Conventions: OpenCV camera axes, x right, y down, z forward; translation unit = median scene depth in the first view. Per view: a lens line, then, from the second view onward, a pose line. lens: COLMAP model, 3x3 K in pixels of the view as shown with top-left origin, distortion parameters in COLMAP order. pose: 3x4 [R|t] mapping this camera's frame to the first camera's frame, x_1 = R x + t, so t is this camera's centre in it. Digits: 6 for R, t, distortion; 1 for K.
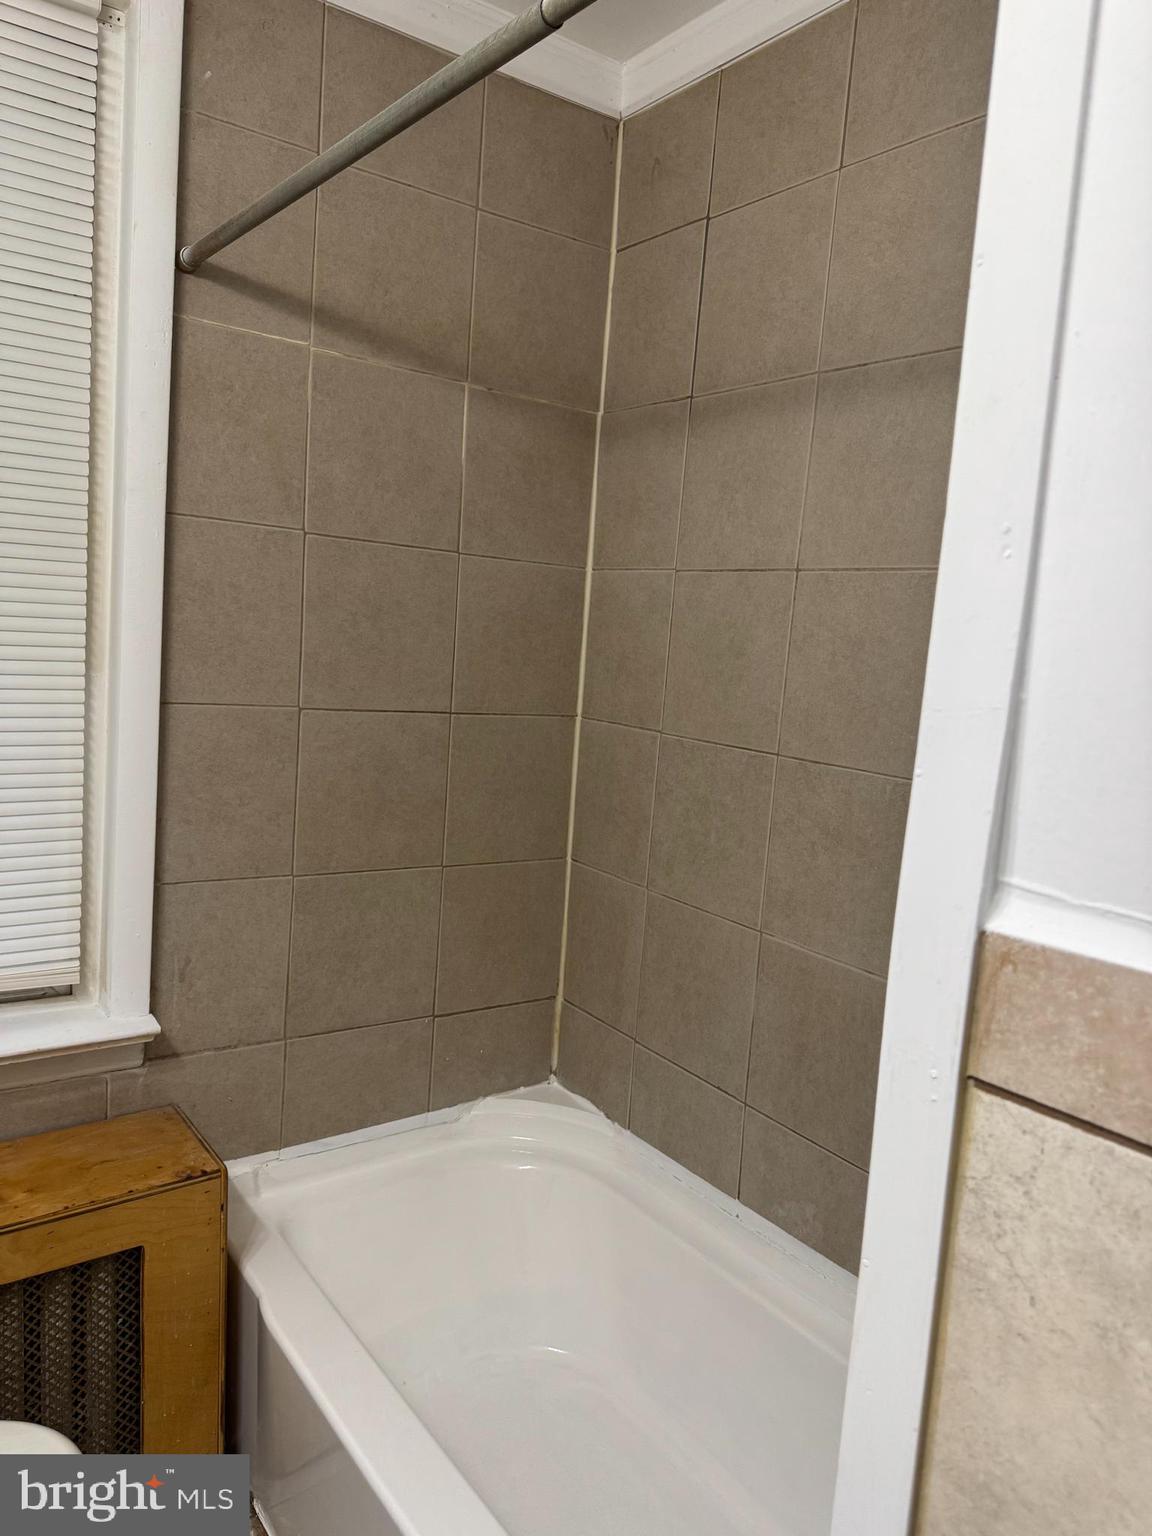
lens RADIAL K [[1104.1, 0, 577.2], [0, 1104.1, 746.3], [0, 0, 1]] dist [0.002863, 0.000516]
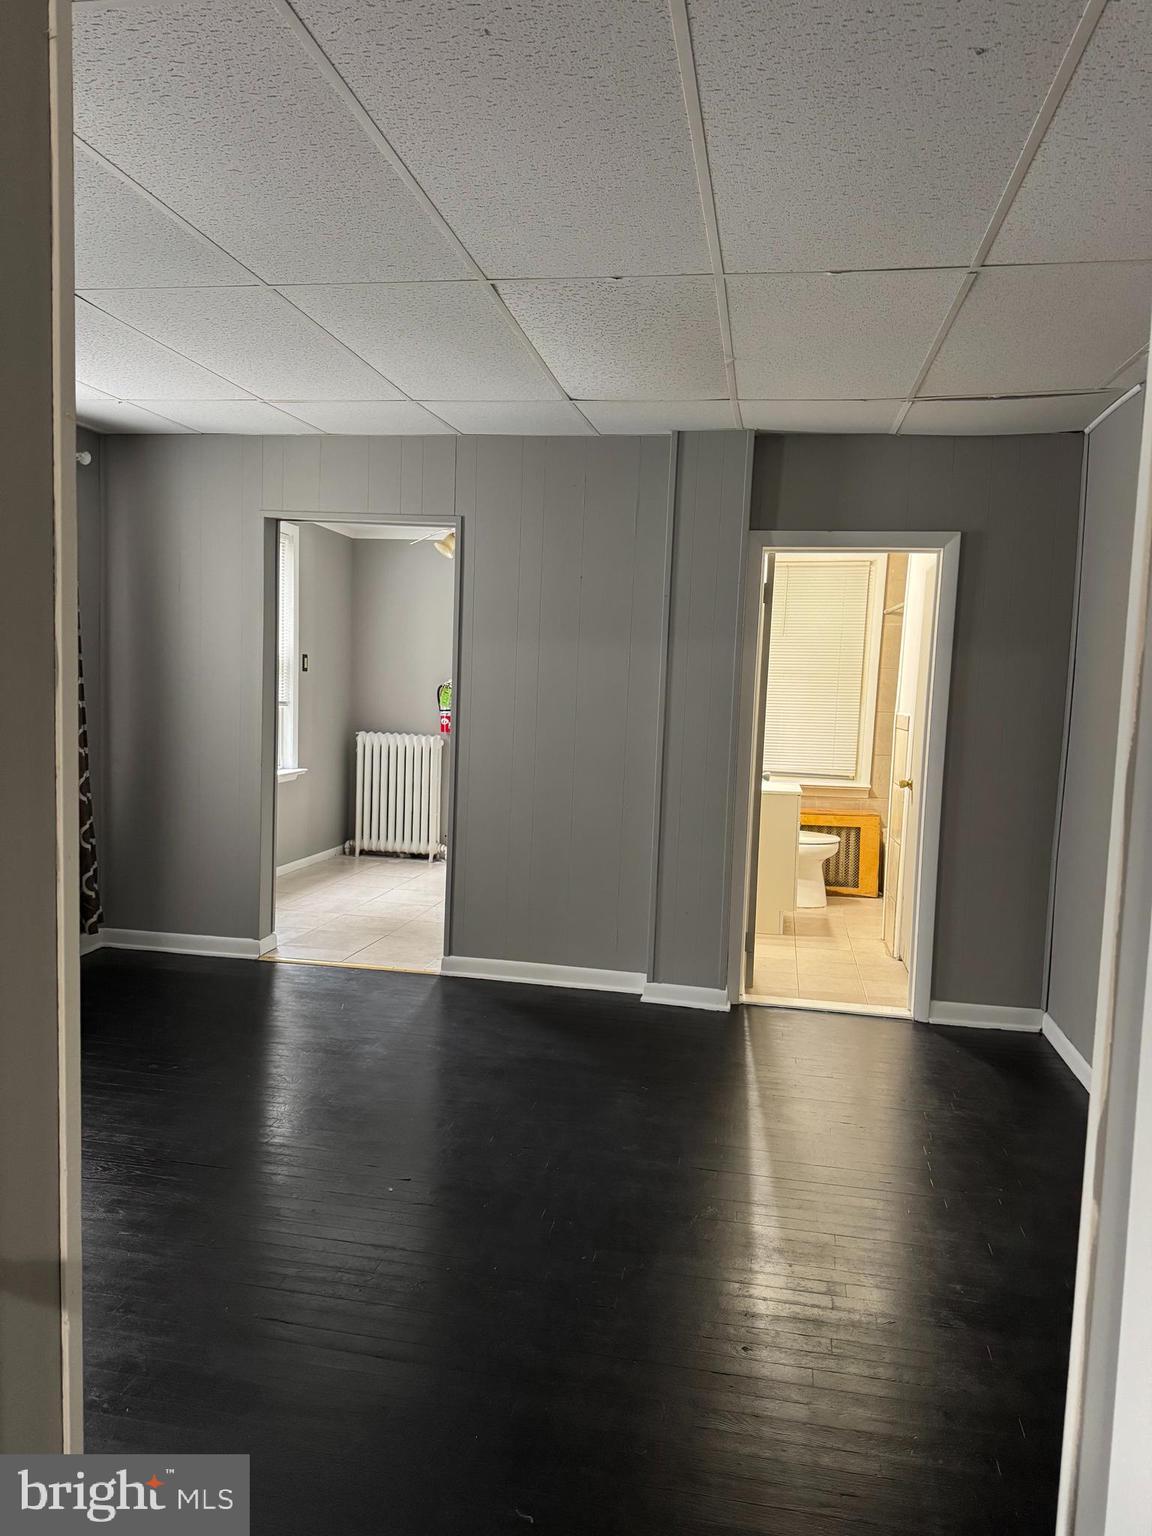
lens RADIAL K [[1038.4, 0, 576.0], [0, 1038.4, 768.0], [0, 0, 1]] dist [0.001884, 0.000083]
pose [[0.680900, 0.019929, -0.732105, 1.814864], [-0.068726, 0.996957, -0.036780, 0.414725], [0.729145, 0.075358, 0.680198, -2.612870]]
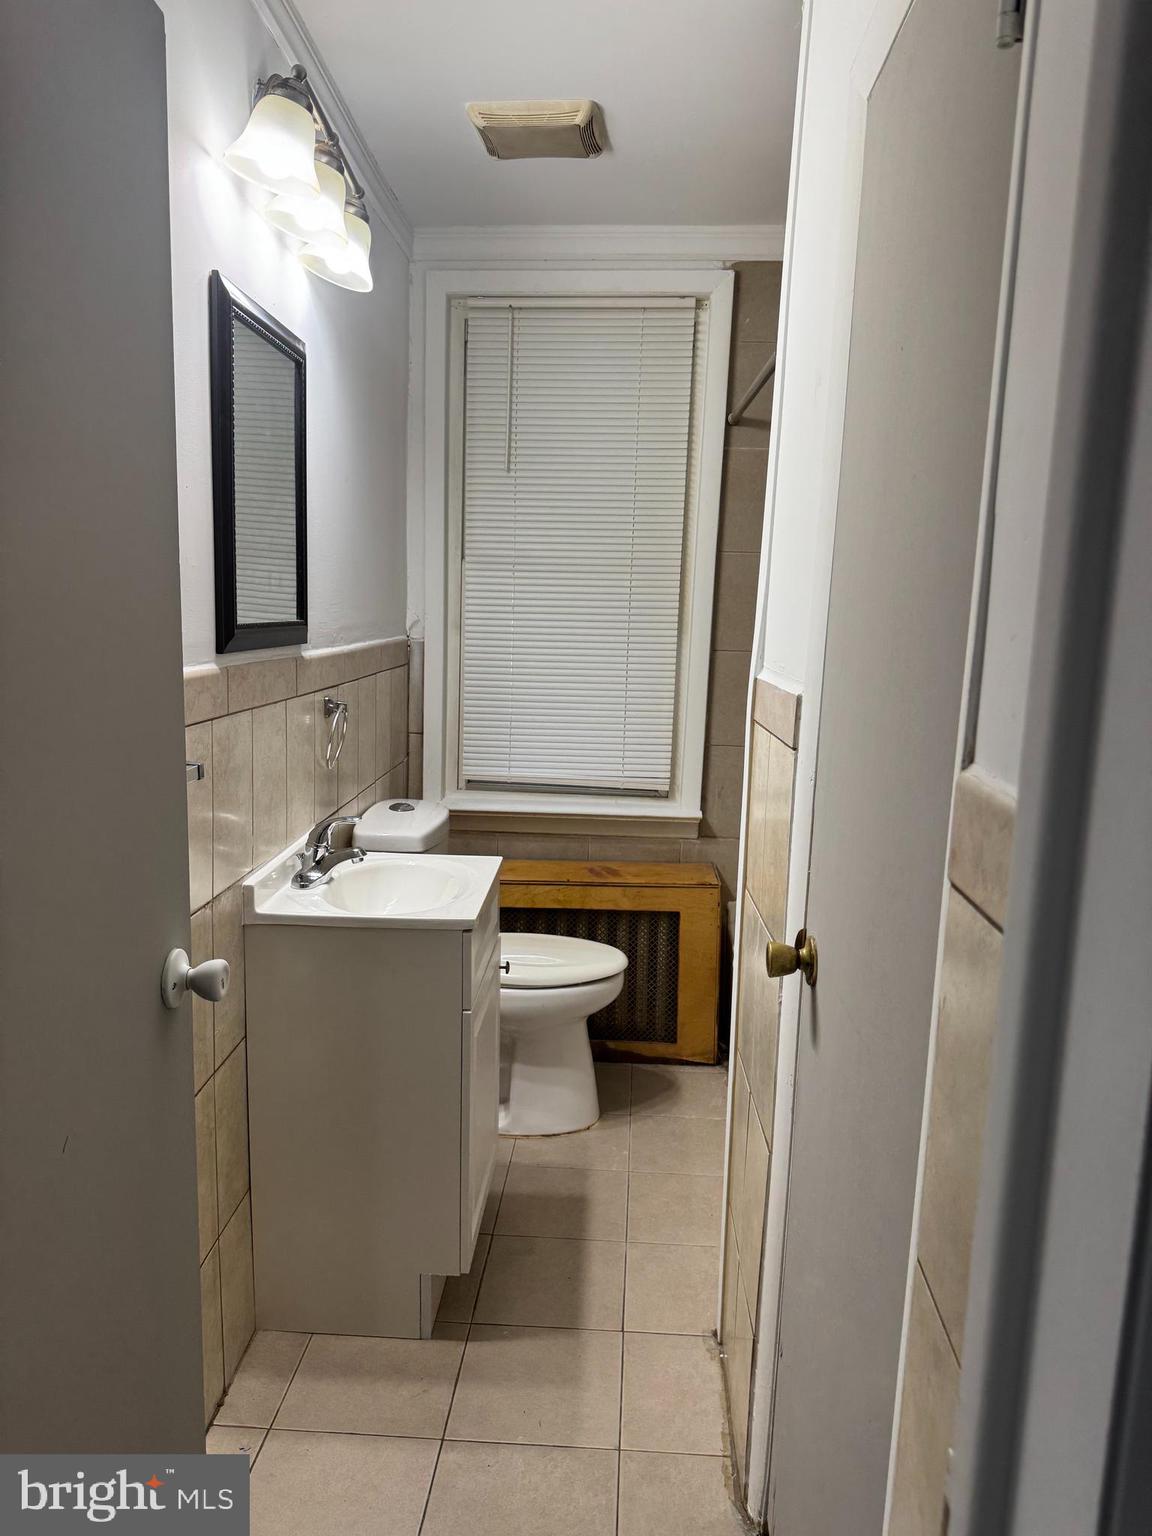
lens RADIAL K [[1038.4, 0, 576.0], [0, 1038.4, 768.0], [0, 0, 1]] dist [0.001884, 0.000083]
pose [[0.767556, 0.057938, -0.638359, 0.627798], [-0.047567, 0.998309, 0.033414, 0.120059], [0.639215, 0.004718, 0.769014, -0.565599]]
